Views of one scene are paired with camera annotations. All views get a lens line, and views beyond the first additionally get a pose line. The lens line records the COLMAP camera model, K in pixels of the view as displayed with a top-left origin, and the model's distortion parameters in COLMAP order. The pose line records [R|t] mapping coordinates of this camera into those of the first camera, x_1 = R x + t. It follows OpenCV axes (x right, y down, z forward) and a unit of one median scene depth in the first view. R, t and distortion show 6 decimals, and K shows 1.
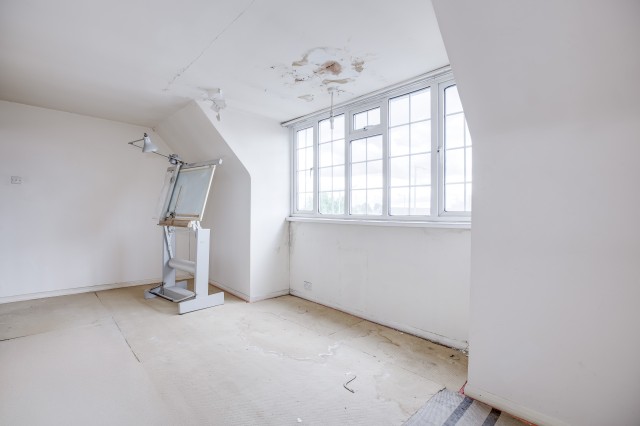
lens RADIAL K [[295.5, 0, 320.0], [0, 295.5, 213.0], [0, 0, 1]] dist [0.000284, 0.000014]
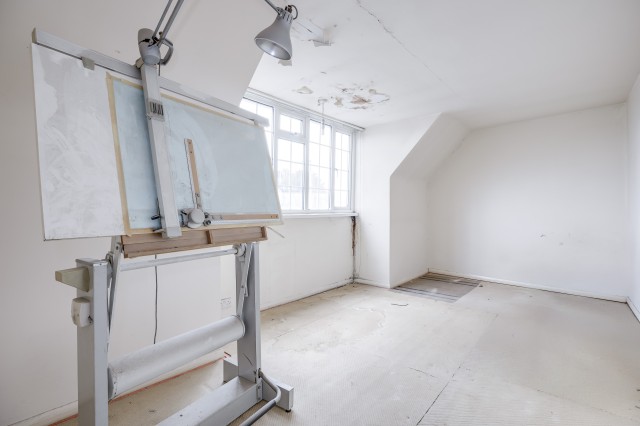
lens RADIAL K [[305.2, 0, 320.2], [0, 305.2, 204.6], [0, 0, 1]] dist [-0.000586, -0.000010]
pose [[-0.093854, 0.000747, 0.995586, -1.139785], [-0.010116, 0.999947, -0.001704, -0.012306], [-0.995535, -0.010232, -0.093841, 1.125475]]
